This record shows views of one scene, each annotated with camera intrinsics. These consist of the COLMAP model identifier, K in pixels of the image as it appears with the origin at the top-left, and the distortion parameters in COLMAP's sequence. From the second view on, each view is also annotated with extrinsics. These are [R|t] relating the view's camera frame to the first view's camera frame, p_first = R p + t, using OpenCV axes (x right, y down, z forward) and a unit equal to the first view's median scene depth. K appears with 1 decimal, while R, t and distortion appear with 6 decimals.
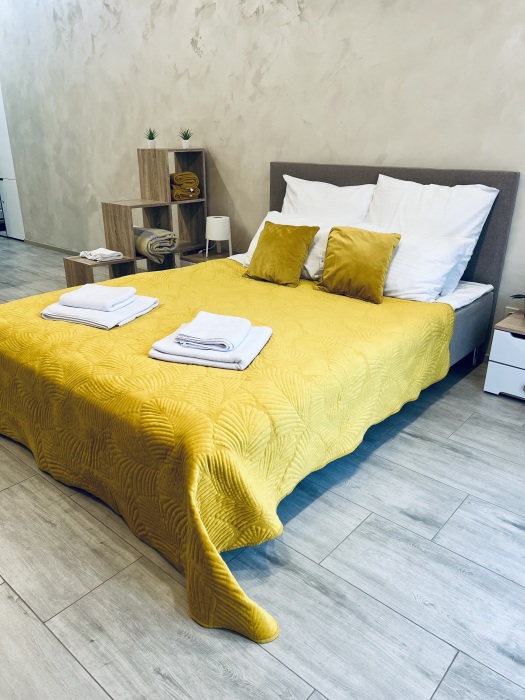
lens RADIAL K [[529.4, 0, 262.5], [0, 529.4, 350.0], [0, 0, 1]] dist [0.062550, -0.068675]
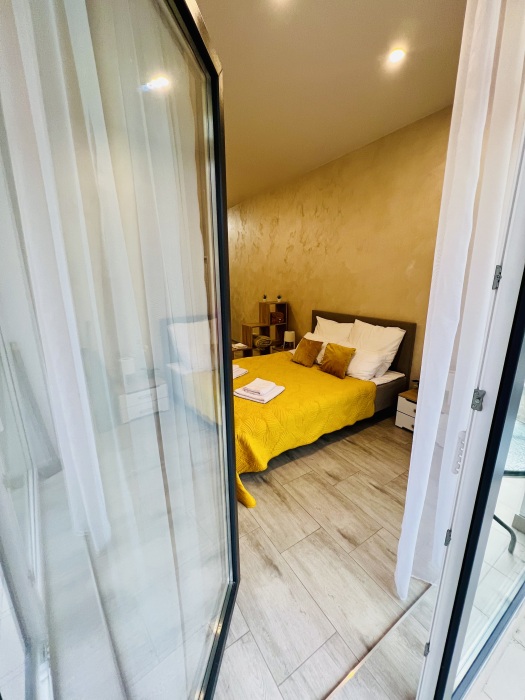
lens RADIAL K [[279.5, 0, 262.9], [0, 279.5, 346.1], [0, 0, 1]] dist [0.000428, 0.000000]
pose [[0.958668, 0.050768, -0.279961, 0.207019], [-0.089600, 0.987758, -0.127697, -0.041634], [0.270051, 0.147503, 0.951481, -0.216172]]
